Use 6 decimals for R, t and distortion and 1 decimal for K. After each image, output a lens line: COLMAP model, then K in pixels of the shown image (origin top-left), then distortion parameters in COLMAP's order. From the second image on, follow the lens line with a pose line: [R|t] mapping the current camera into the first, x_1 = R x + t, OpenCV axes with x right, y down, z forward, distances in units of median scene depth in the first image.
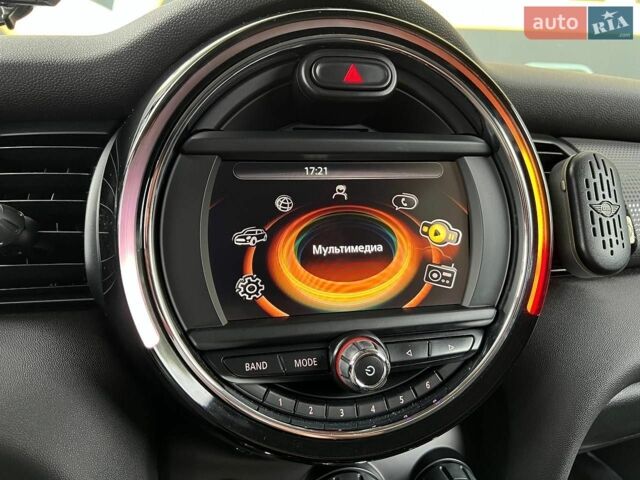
lens RADIAL K [[483.9, 0, 323.0], [0, 483.9, 241.7], [0, 0, 1]] dist [0.028698, -0.031658]
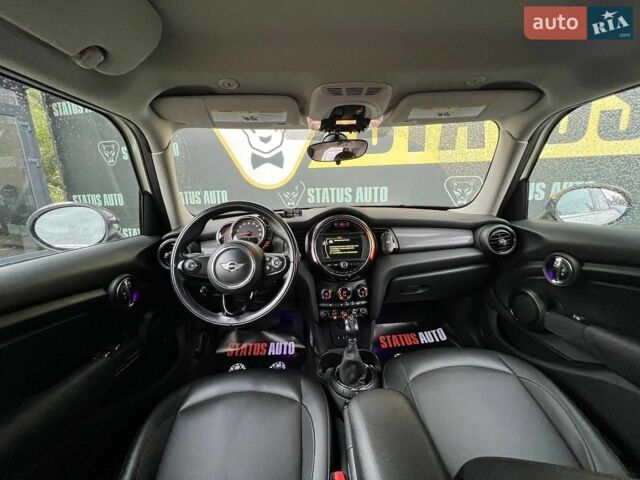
lens RADIAL K [[252.2, 0, 316.7], [0, 252.2, 237.2], [0, 0, 1]] dist [0.000234, 0.000065]
pose [[0.978009, -0.019826, -0.207619, 0.448023], [0.007831, 0.998260, -0.058435, 0.051075], [0.208416, 0.055524, 0.976463, -2.569041]]
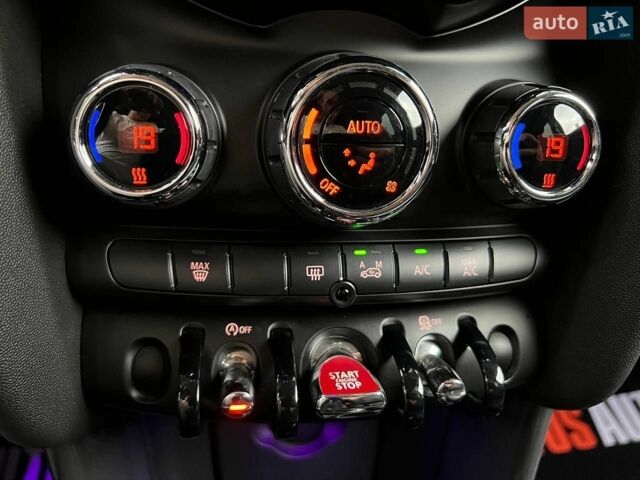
lens RADIAL K [[483.9, 0, 317.5], [0, 483.9, 241.3], [0, 0, 1]] dist [0.028698, -0.031658]
pose [[0.995047, 0.047846, -0.087133, 0.079531], [-0.040813, 0.995896, 0.080783, 0.728519], [0.090641, -0.076827, 0.992916, 0.488047]]
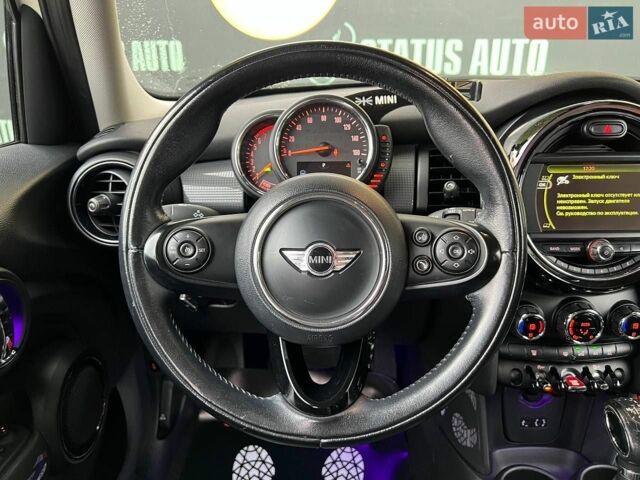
lens RADIAL K [[483.9, 0, 315.5], [0, 483.9, 229.5], [0, 0, 1]] dist [0.028698, -0.031658]
pose [[0.967064, 0.053053, -0.248944, -0.662899], [-0.026129, 0.993562, 0.110239, -0.082879], [0.253190, -0.100103, 0.962224, -1.607623]]
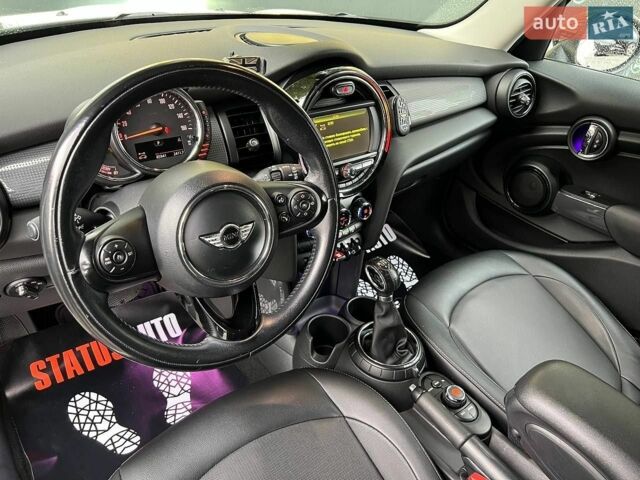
lens RADIAL K [[483.9, 0, 323.4], [0, 483.9, 229.0], [0, 0, 1]] dist [0.028698, -0.031658]
pose [[0.912168, -0.168671, 0.373496, -1.479468], [0.032973, 0.938626, 0.343356, -0.582642], [-0.408487, -0.300883, 0.861747, -2.131868]]
